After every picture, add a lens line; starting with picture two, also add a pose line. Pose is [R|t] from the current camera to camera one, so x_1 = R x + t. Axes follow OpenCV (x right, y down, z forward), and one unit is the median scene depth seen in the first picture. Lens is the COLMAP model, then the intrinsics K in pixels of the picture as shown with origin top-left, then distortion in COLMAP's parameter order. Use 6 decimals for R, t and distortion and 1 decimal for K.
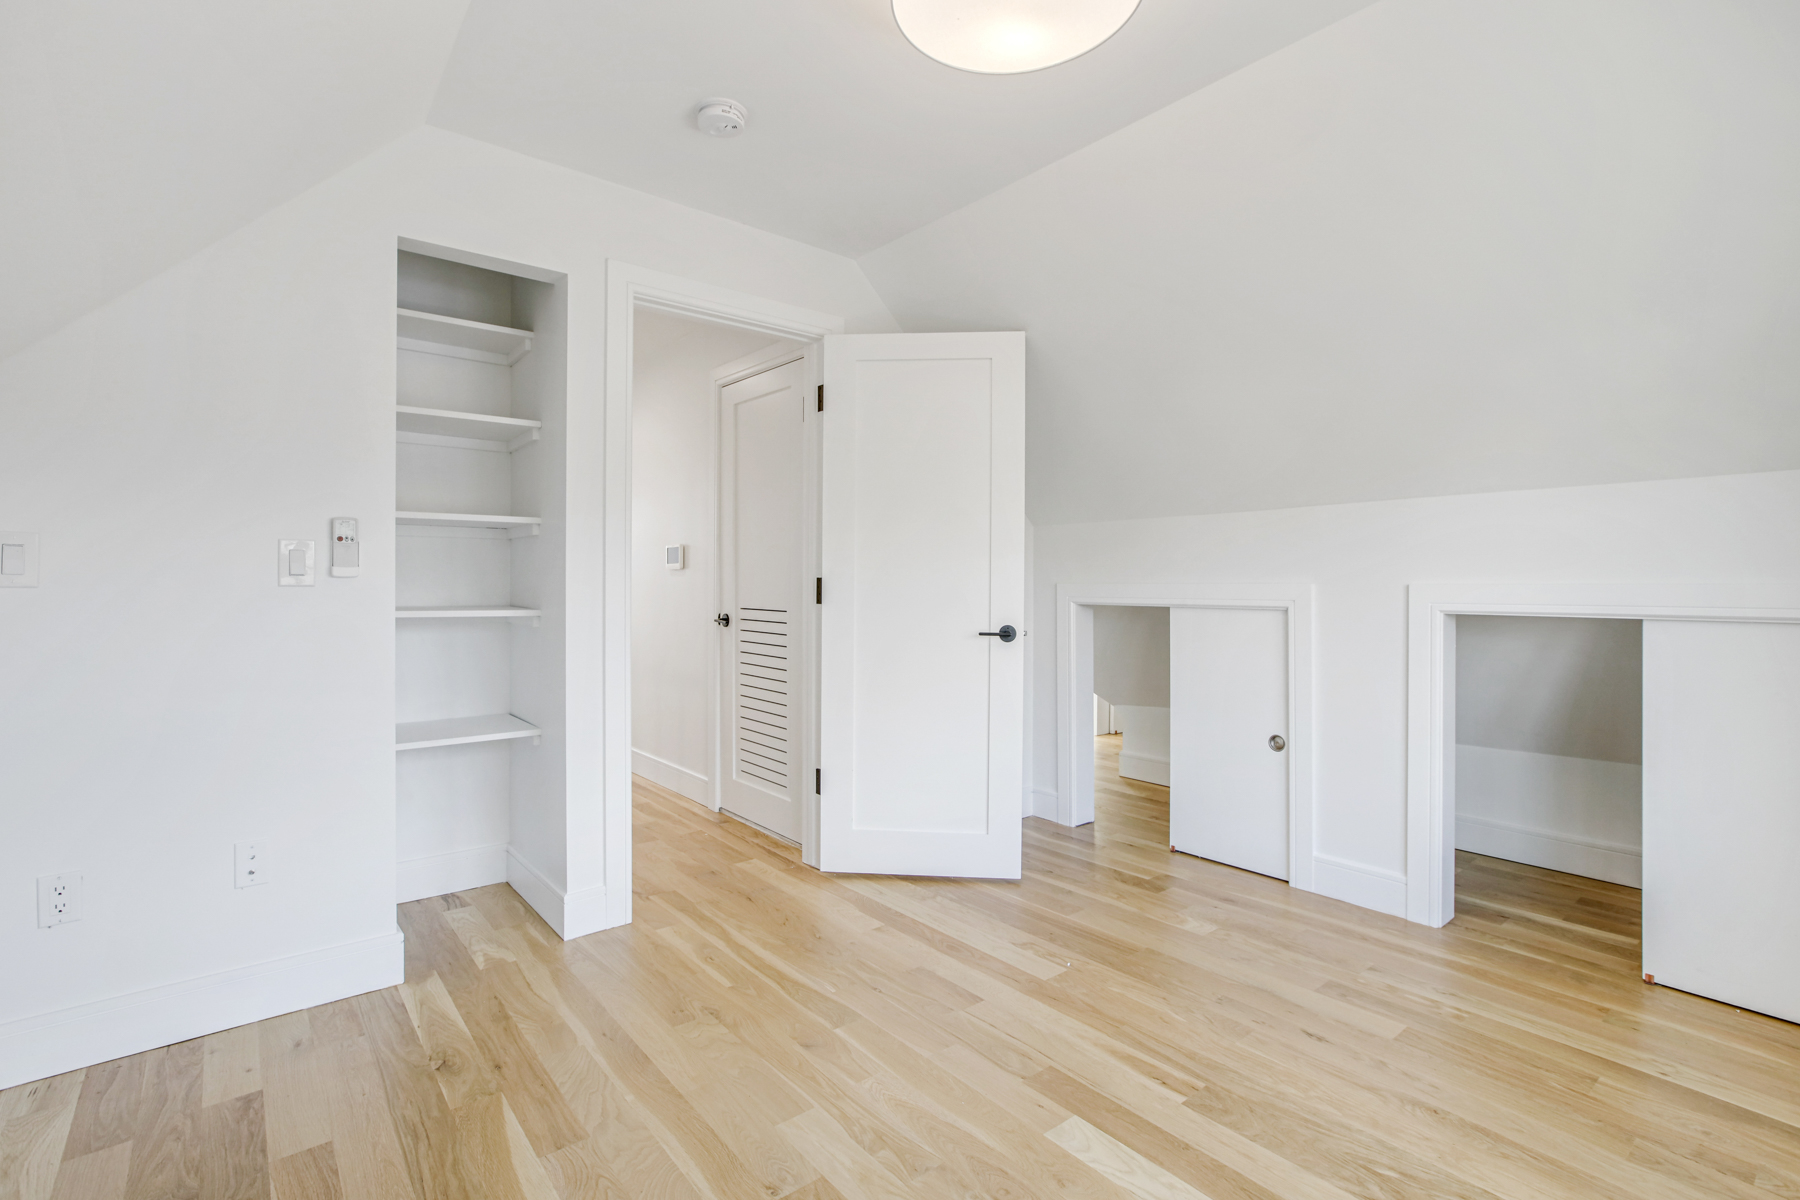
lens RADIAL K [[819.5, 0, 897.5], [0, 819.5, 596.7], [0, 0, 1]] dist [-0.032028, 0.015632]
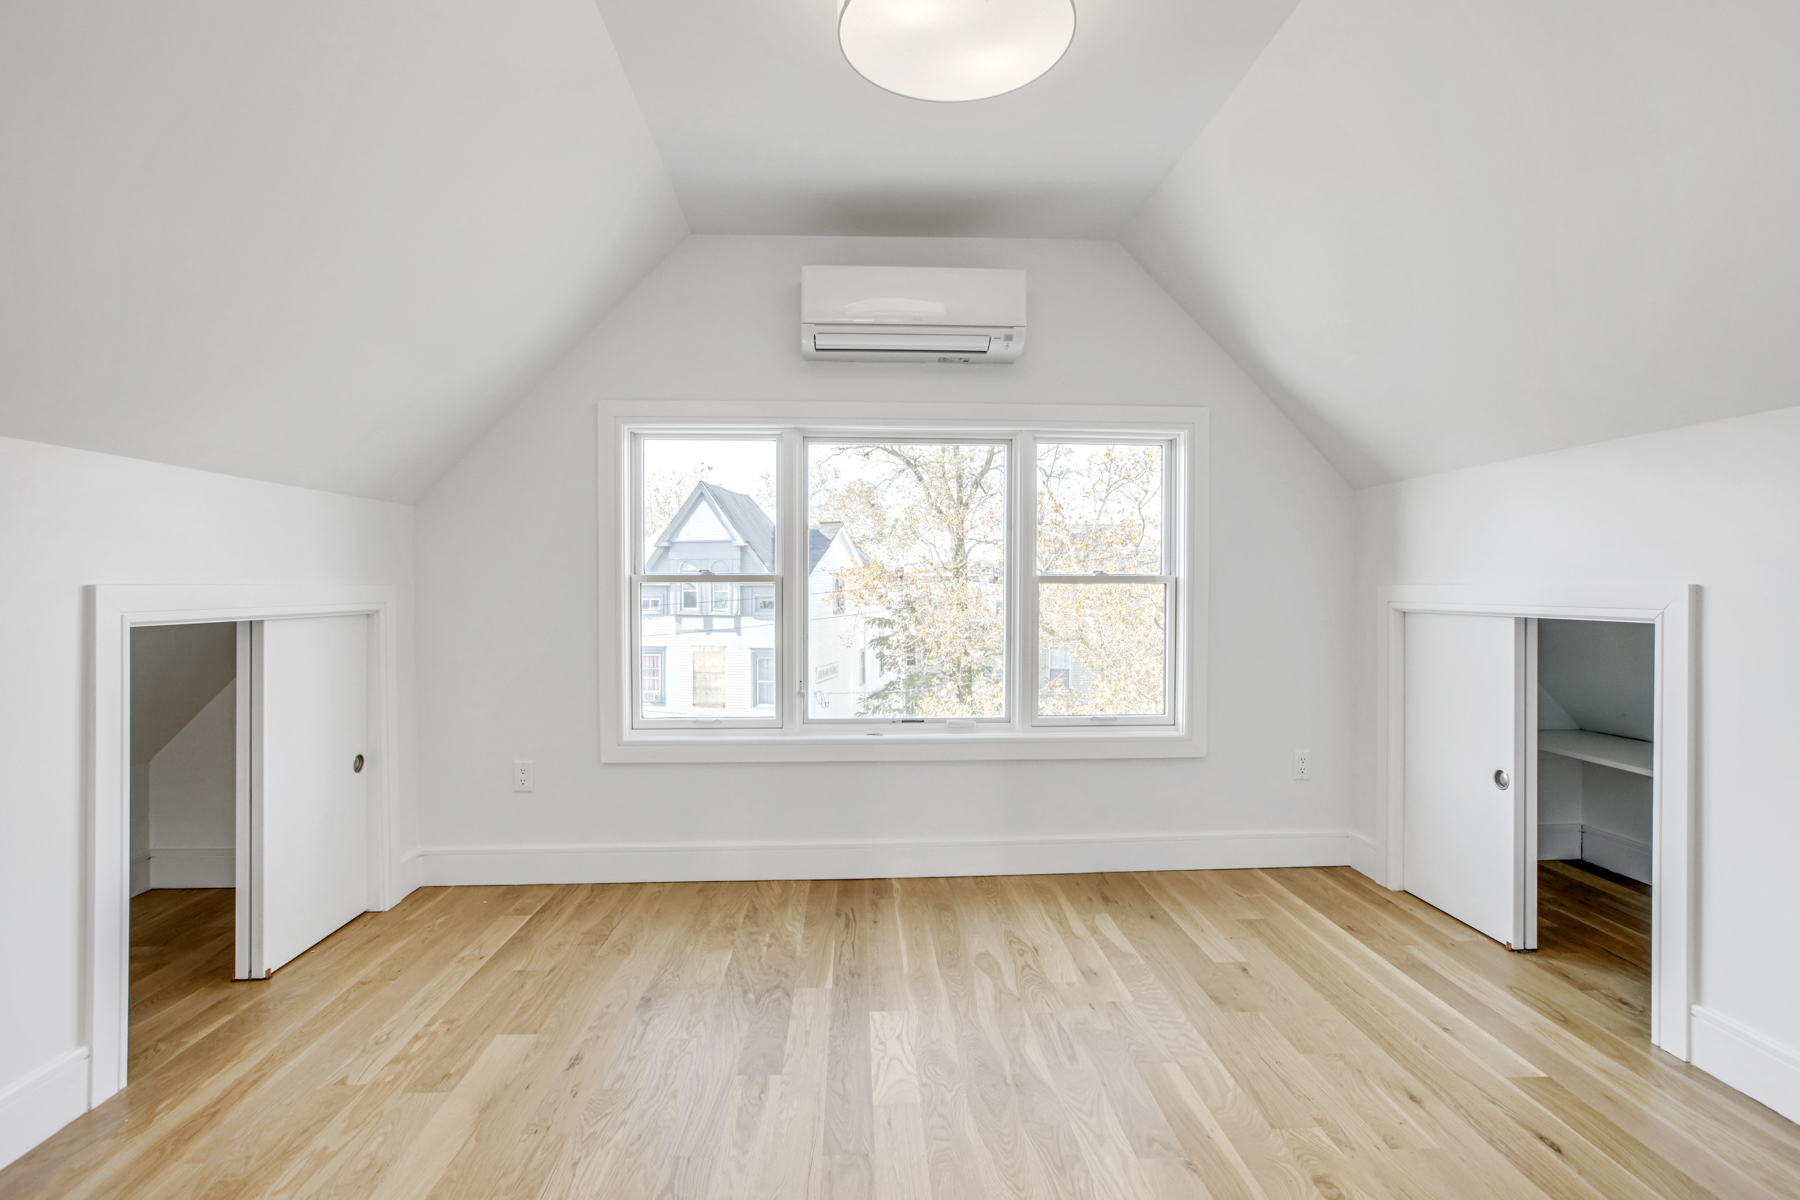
lens RADIAL K [[819.5, 0, 886.6], [0, 819.5, 567.2], [0, 0, 1]] dist [-0.032028, 0.015632]
pose [[-0.799148, 0.014831, 0.600951, -0.330370], [0.007602, 0.999865, -0.014567, -0.019733], [-0.601086, -0.007073, -0.799153, 1.425234]]
